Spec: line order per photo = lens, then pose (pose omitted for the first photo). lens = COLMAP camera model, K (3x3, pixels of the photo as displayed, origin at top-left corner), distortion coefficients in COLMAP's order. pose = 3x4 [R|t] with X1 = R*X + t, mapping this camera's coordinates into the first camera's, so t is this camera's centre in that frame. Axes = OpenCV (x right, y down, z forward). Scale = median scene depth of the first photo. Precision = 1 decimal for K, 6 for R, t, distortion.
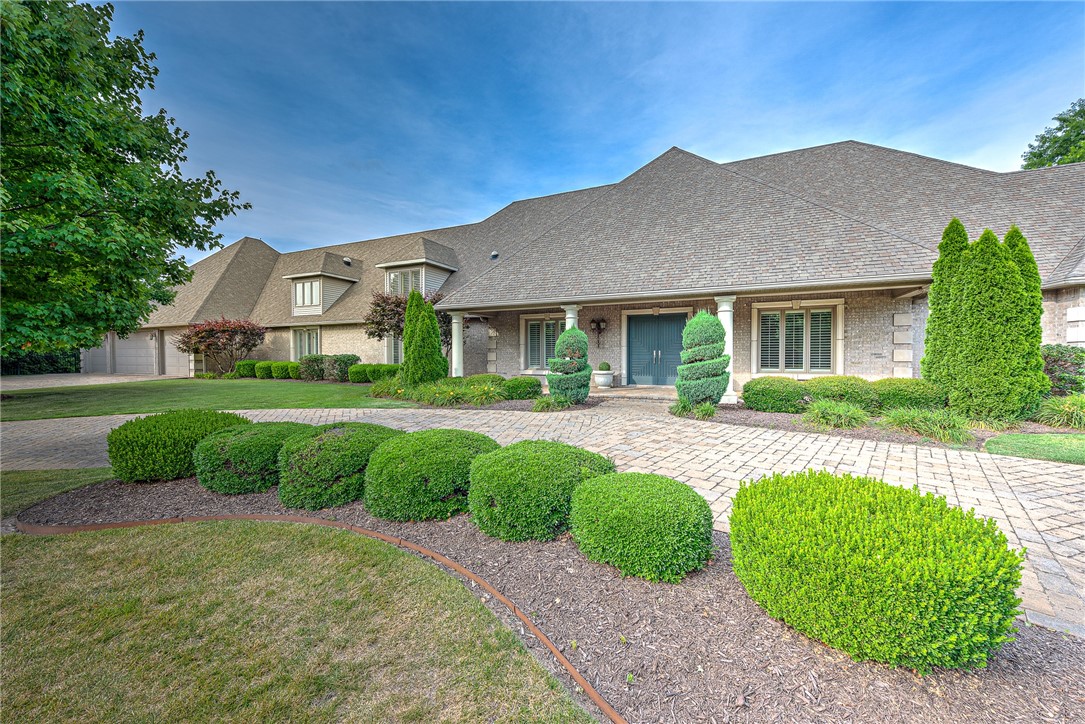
lens RADIAL K [[435.6, 0, 541.3], [0, 435.6, 360.5], [0, 0, 1]] dist [0.012723, -0.003686]
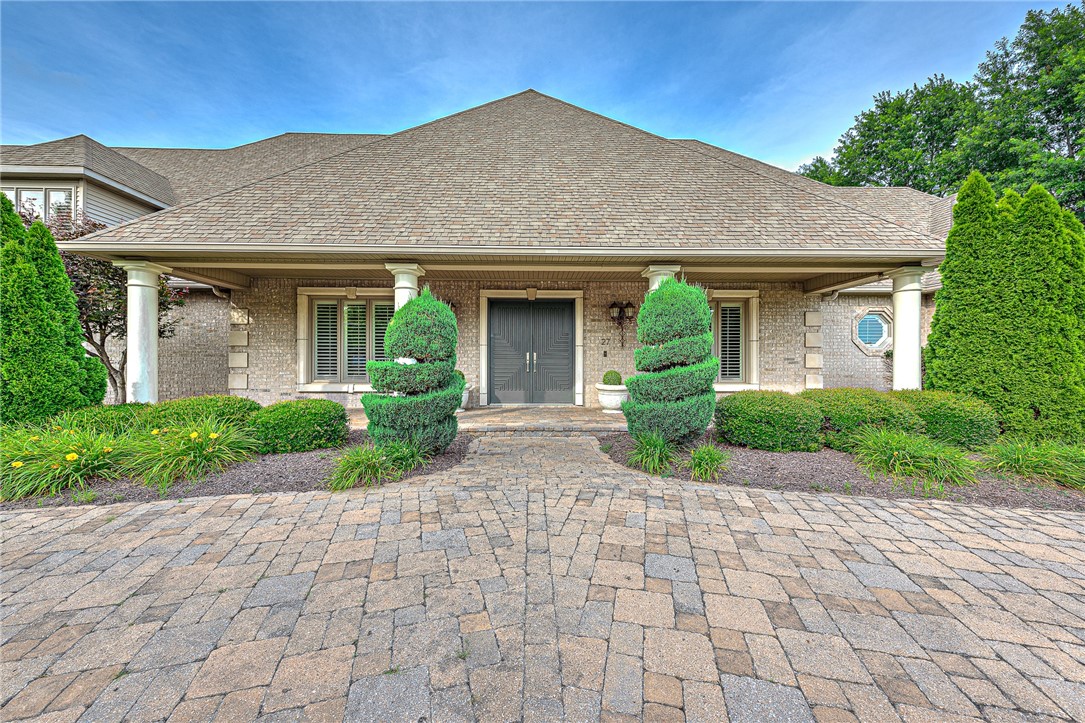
lens RADIAL K [[435.6, 0, 549.5], [0, 435.6, 363.2], [0, 0, 1]] dist [0.012723, -0.003686]
pose [[0.891229, 0.005256, 0.453524, -0.018715], [0.001769, 0.999885, -0.015066, 0.004562], [-0.453551, 0.014229, 0.891117, 0.440258]]
